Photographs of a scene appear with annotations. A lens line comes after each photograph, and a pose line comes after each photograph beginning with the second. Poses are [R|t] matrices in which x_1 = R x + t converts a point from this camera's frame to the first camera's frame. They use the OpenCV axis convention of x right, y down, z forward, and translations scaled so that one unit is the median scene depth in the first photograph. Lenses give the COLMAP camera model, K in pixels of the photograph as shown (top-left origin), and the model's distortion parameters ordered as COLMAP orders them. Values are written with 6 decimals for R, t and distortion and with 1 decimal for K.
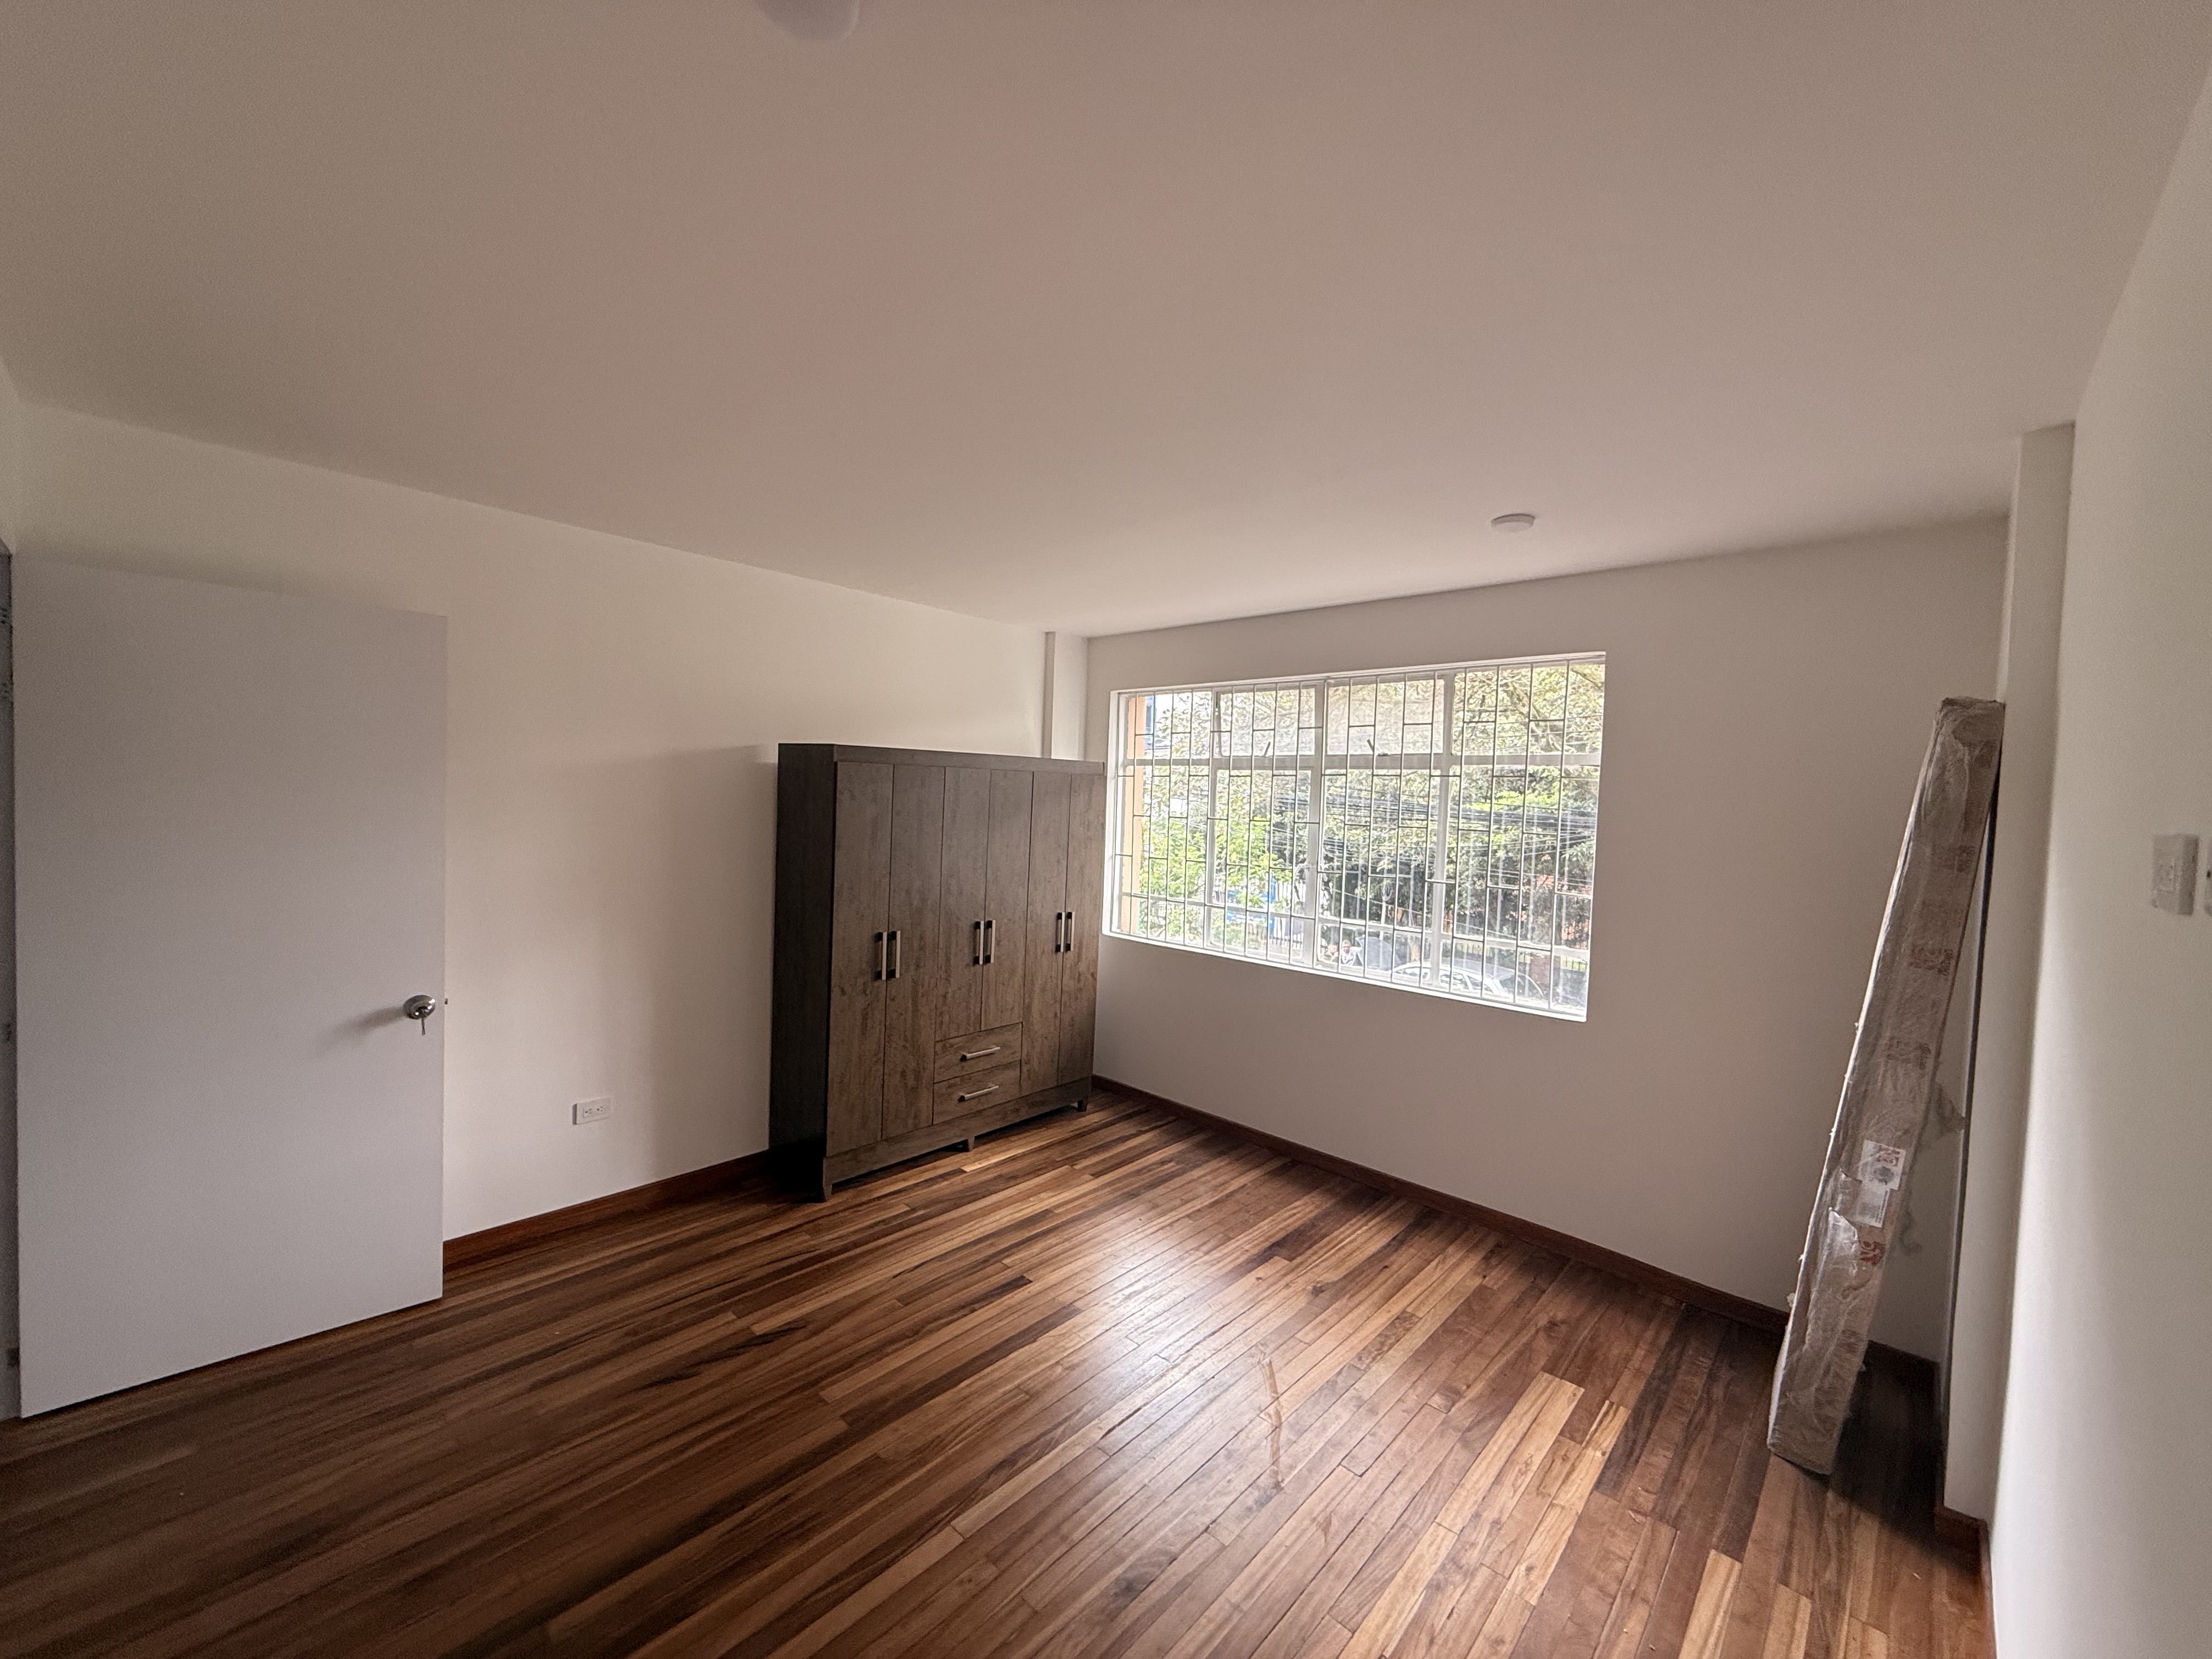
lens RADIAL K [[876.5, 0, 1101.0], [0, 876.5, 829.3], [0, 0, 1]] dist [0.000278, -0.000252]
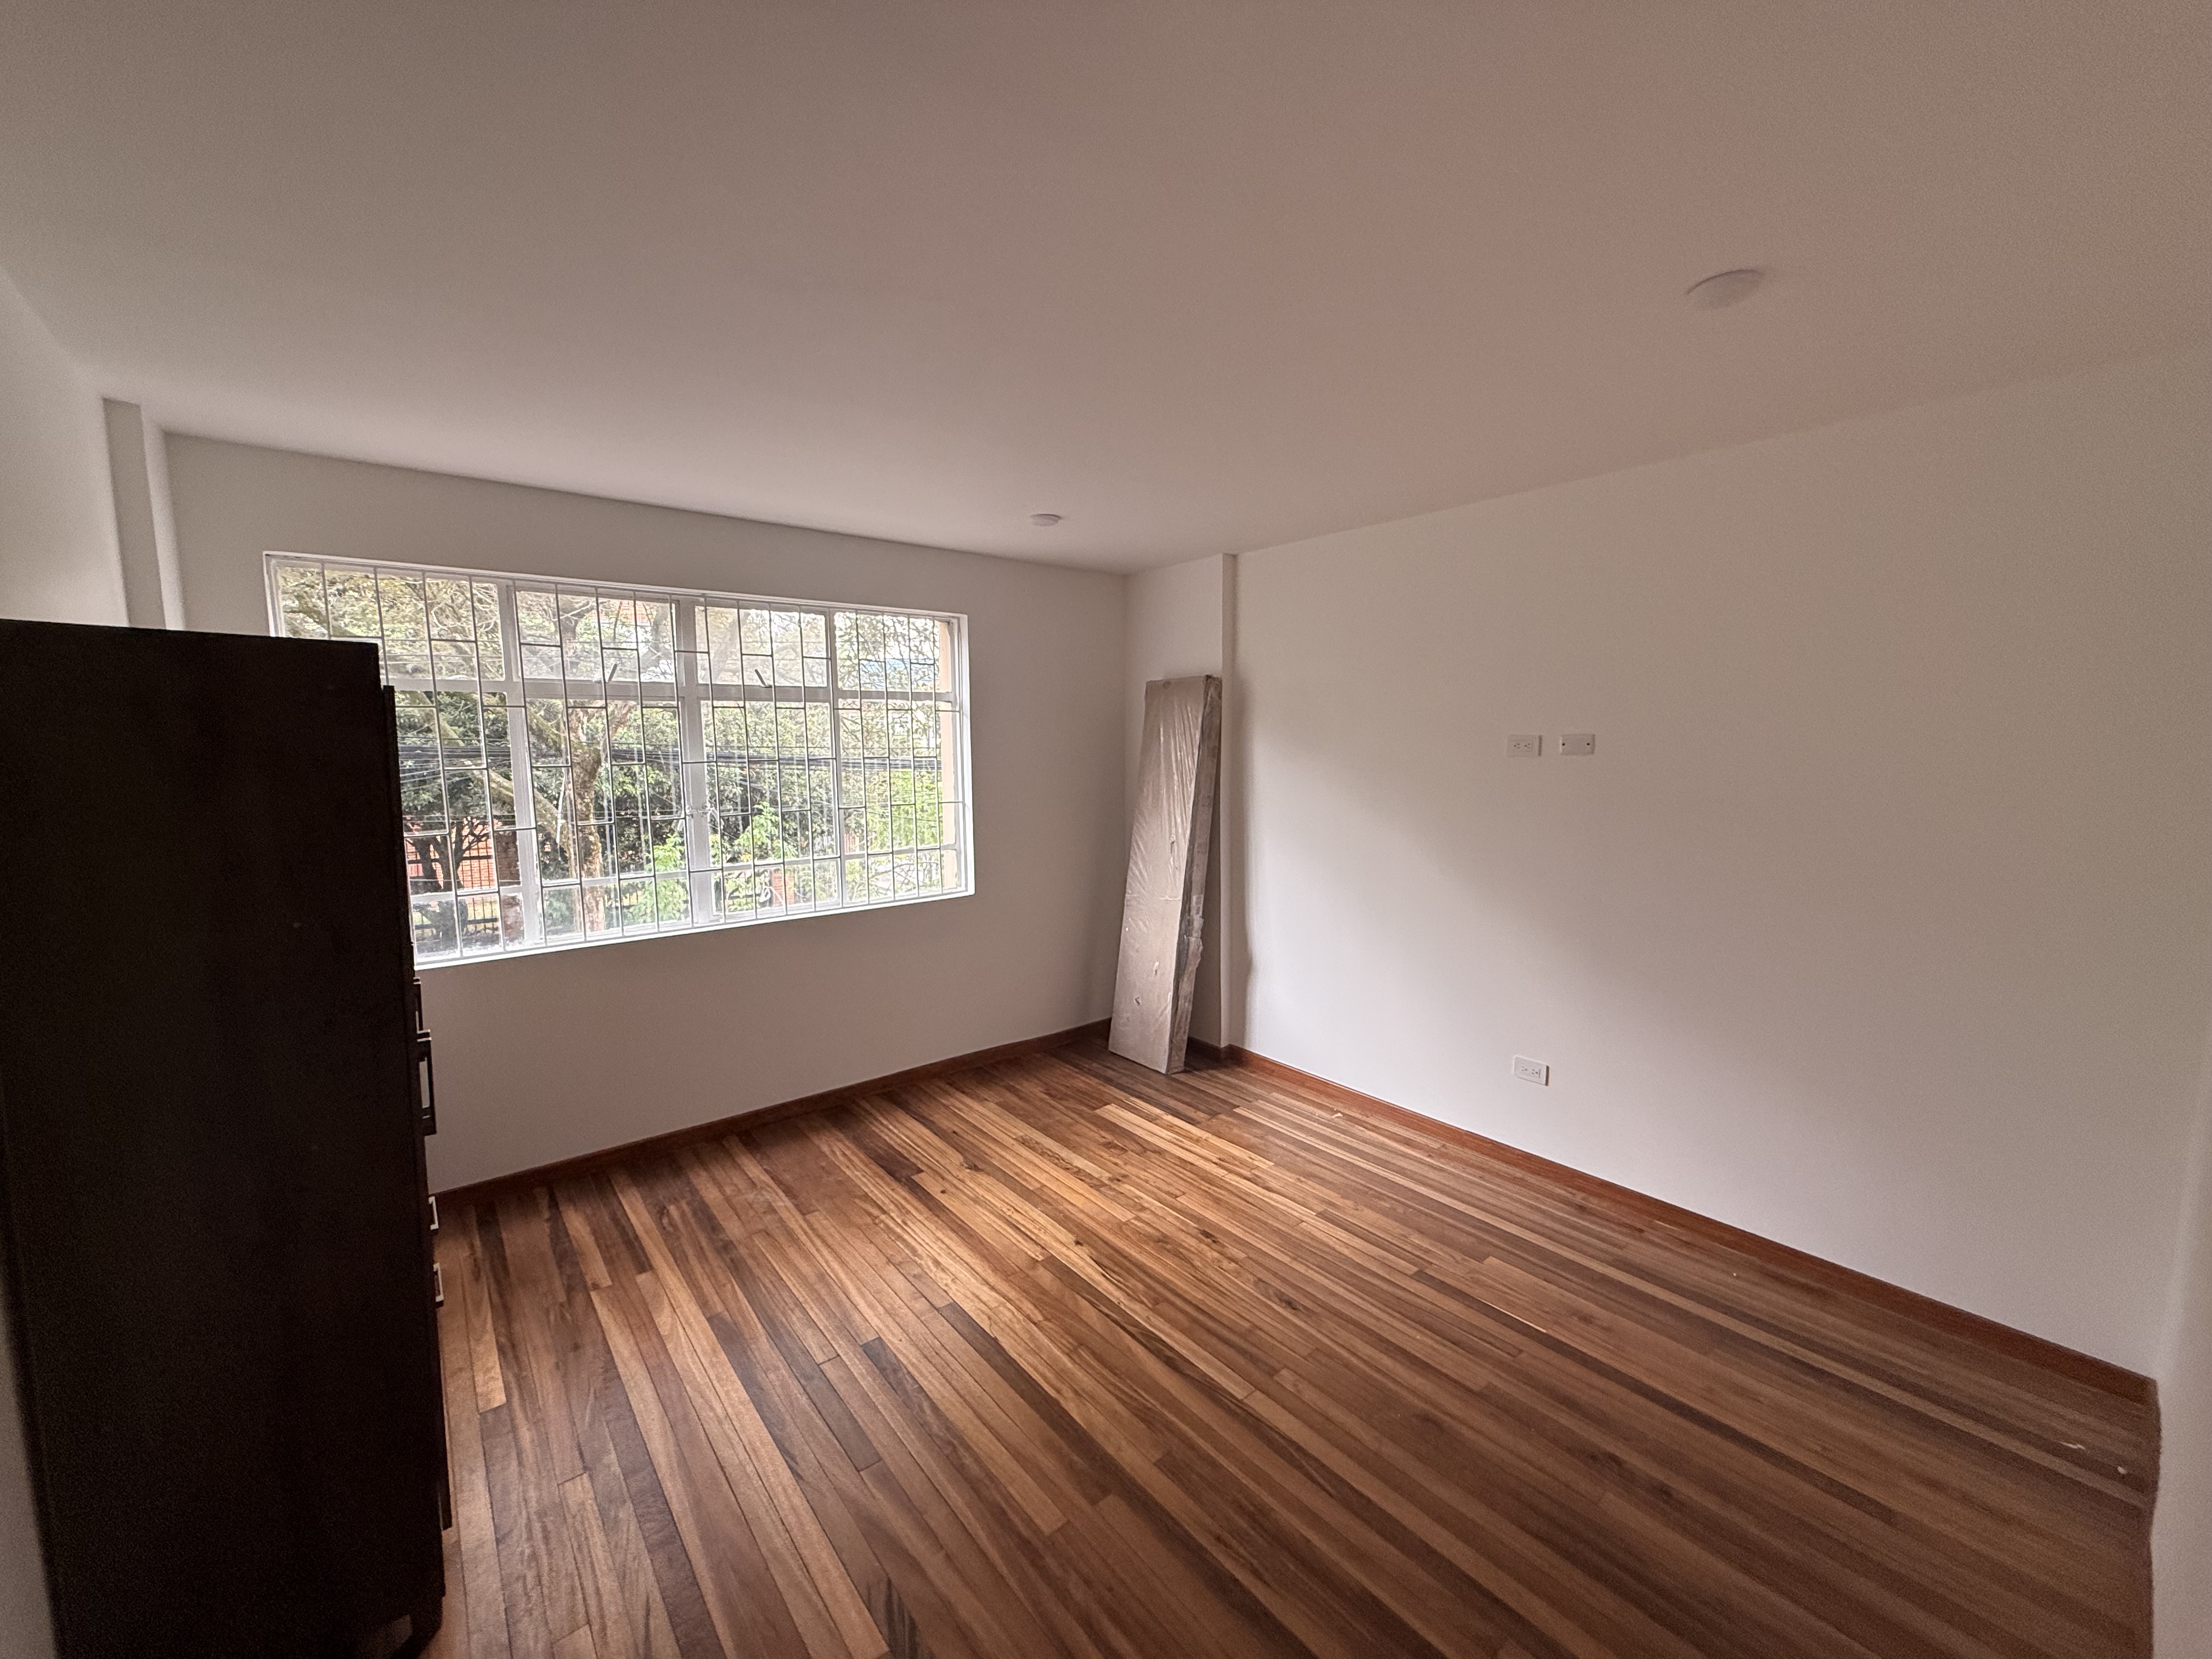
lens RADIAL K [[876.5, 0, 1101.0], [0, 876.5, 829.3], [0, 0, 1]] dist [0.000278, -0.000252]
pose [[0.132336, -0.136501, 0.981761, -0.763604], [0.049757, 0.990138, 0.130959, -0.046898], [-0.989955, 0.031519, 0.137823, 0.647780]]
